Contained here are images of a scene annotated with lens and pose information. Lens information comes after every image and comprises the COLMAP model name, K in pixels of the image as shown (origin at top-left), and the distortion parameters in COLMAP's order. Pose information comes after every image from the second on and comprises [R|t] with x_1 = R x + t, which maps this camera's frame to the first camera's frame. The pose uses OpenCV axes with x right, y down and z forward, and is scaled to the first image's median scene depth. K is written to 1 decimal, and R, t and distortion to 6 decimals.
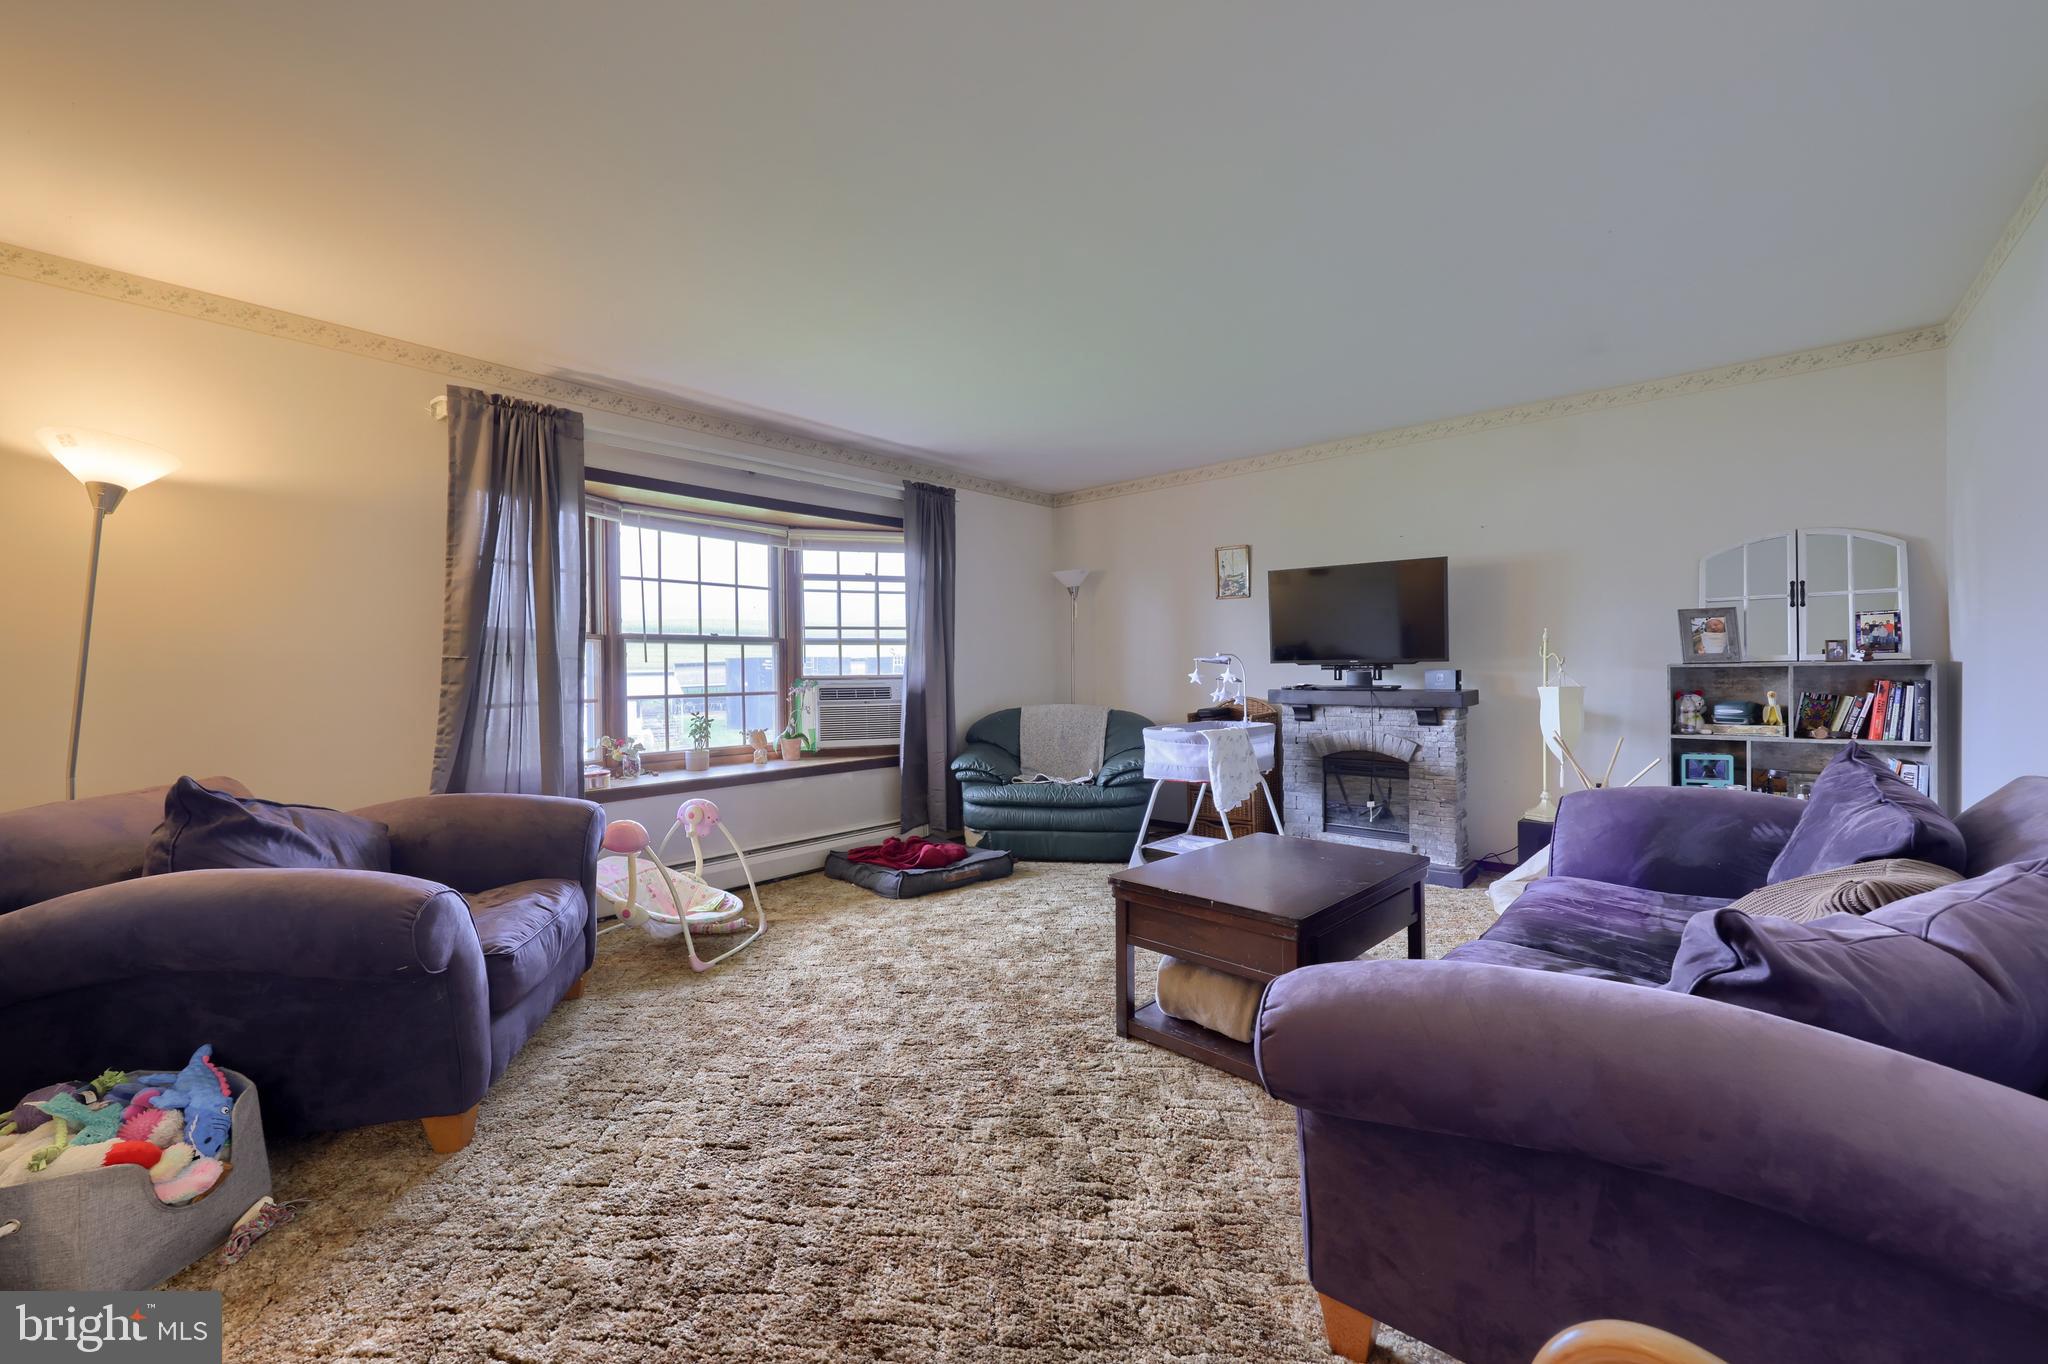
lens RADIAL K [[834.0, 0, 1023.9], [0, 834.0, 672.1], [0, 0, 1]] dist [0.001698, -0.000156]
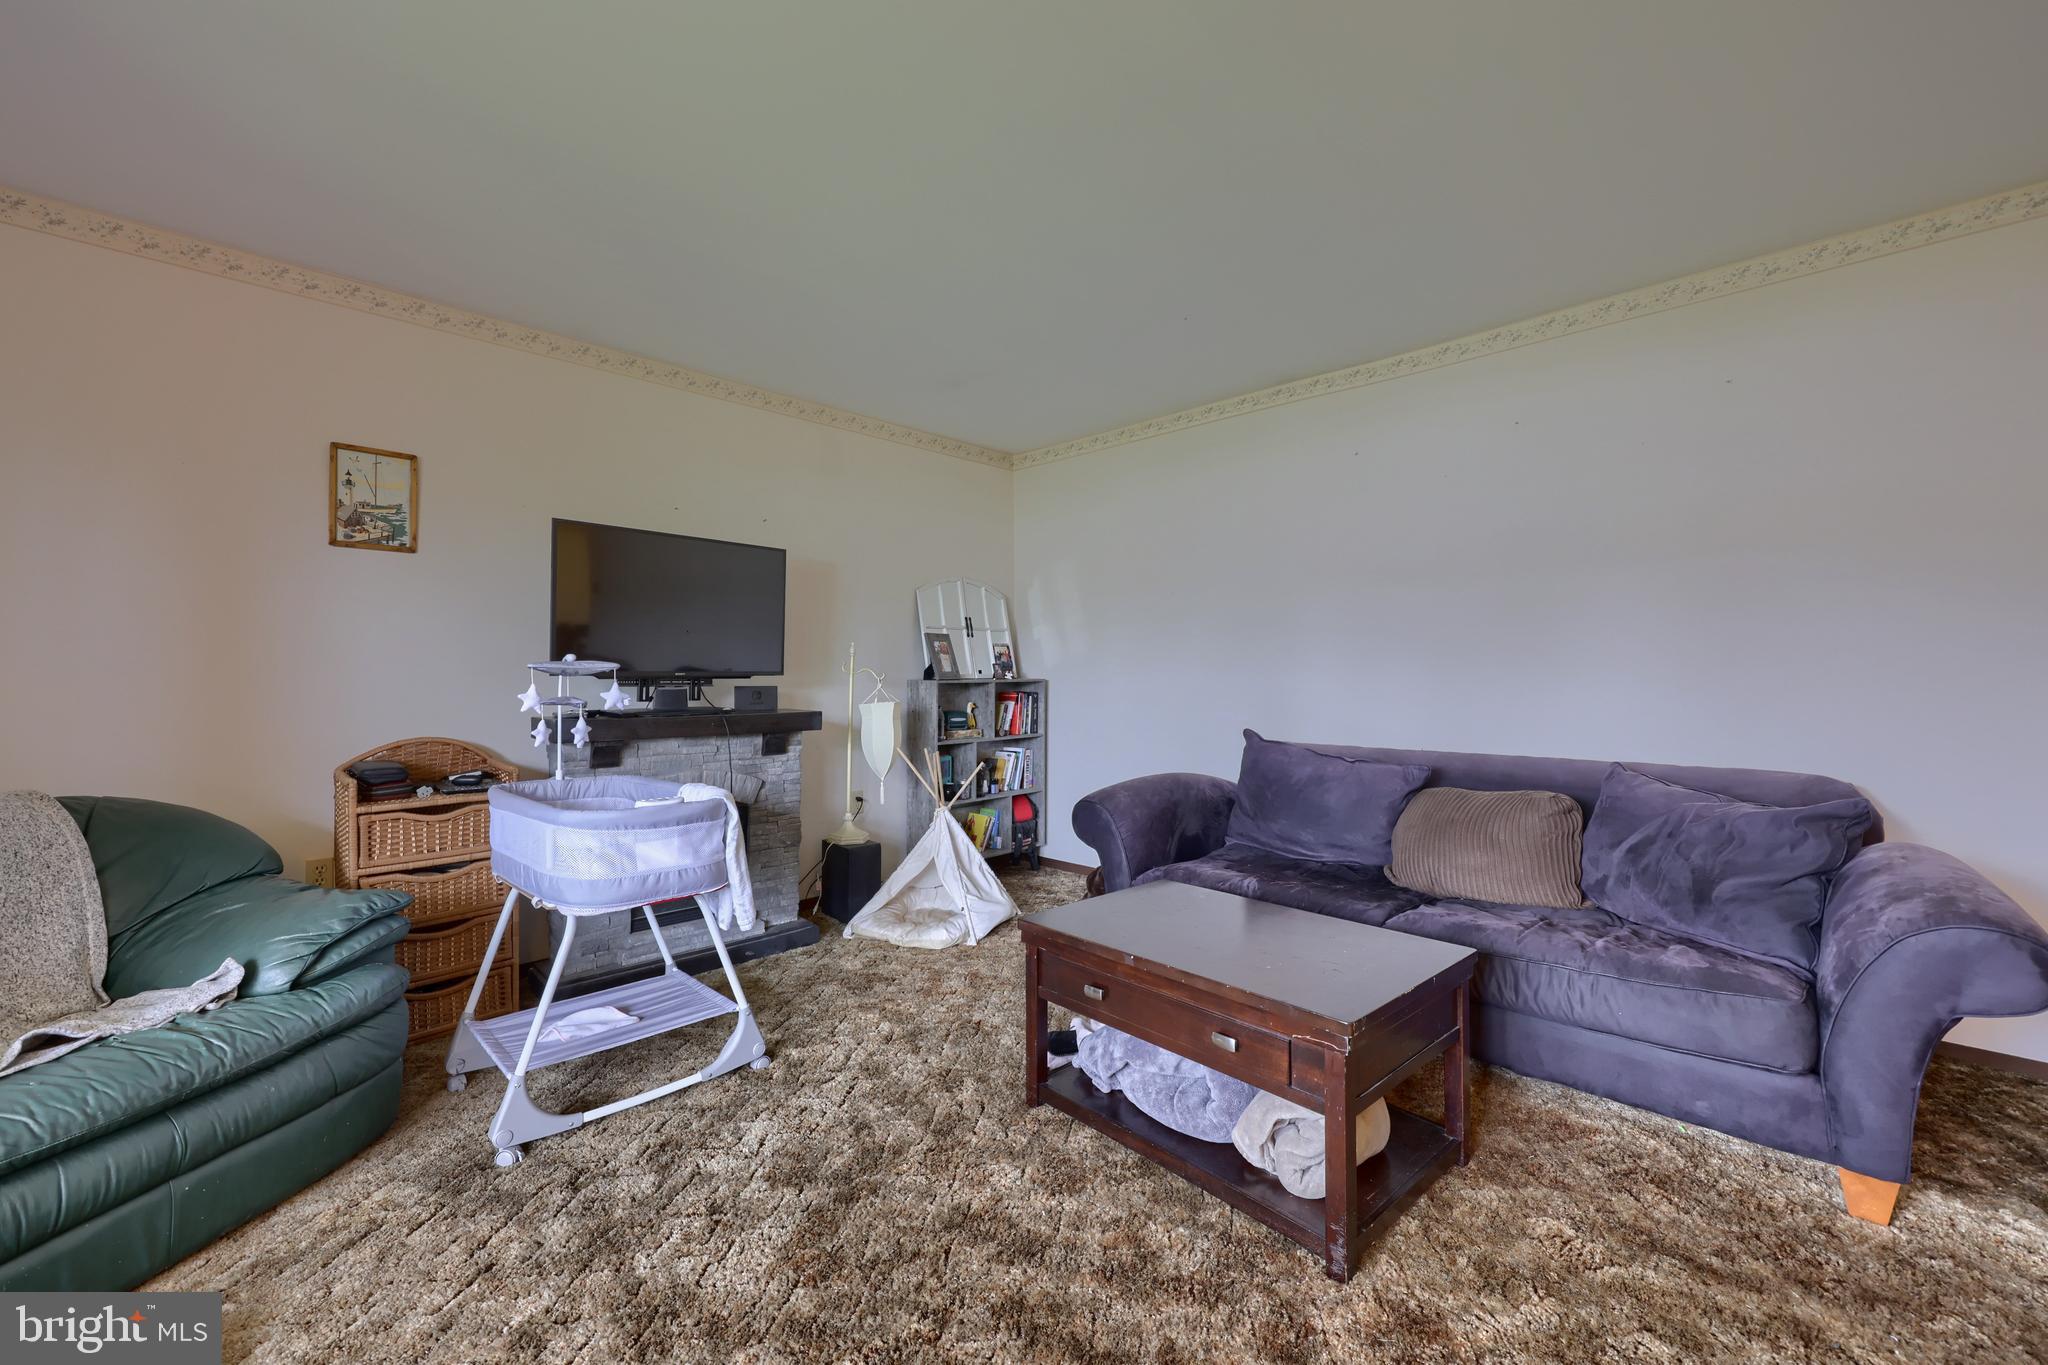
lens RADIAL K [[834.0, 0, 1022.9], [0, 834.0, 670.5], [0, 0, 1]] dist [0.001698, -0.000156]
pose [[0.042851, 0.019060, 0.998900, -0.359644], [0.006998, 0.999788, -0.019377, -0.000218], [-0.999057, 0.007821, 0.042708, 0.833765]]
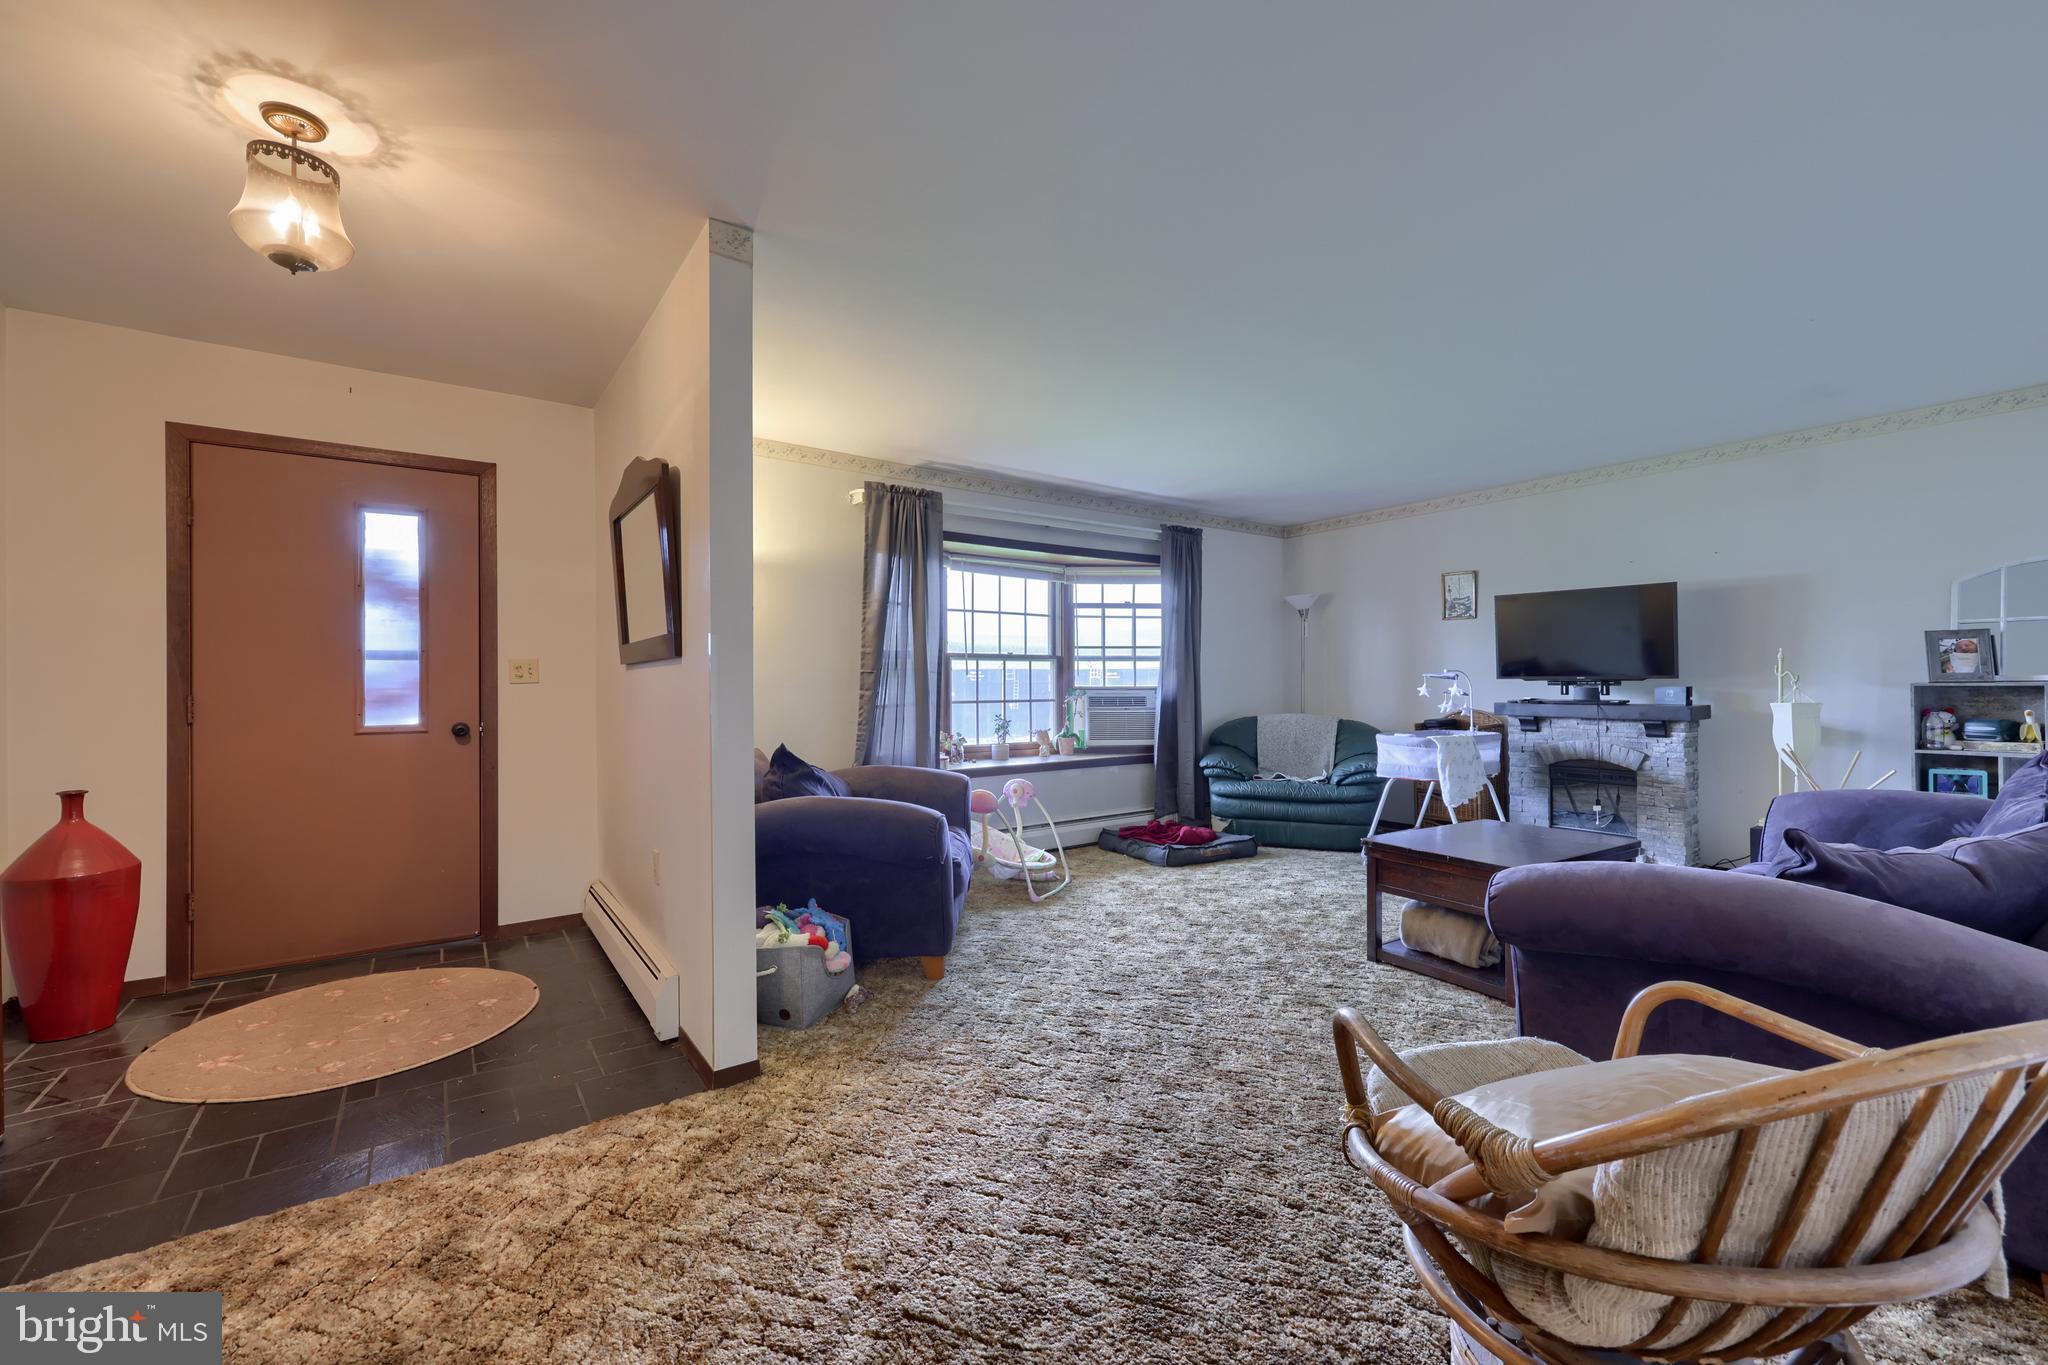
lens RADIAL K [[834.0, 0, 1025.9], [0, 834.0, 678.9], [0, 0, 1]] dist [0.001698, -0.000156]
pose [[0.974374, 0.006663, -0.224835, -0.083147], [-0.008092, 0.999952, -0.005433, 0.000472], [0.224788, 0.007113, 0.974382, -0.282883]]
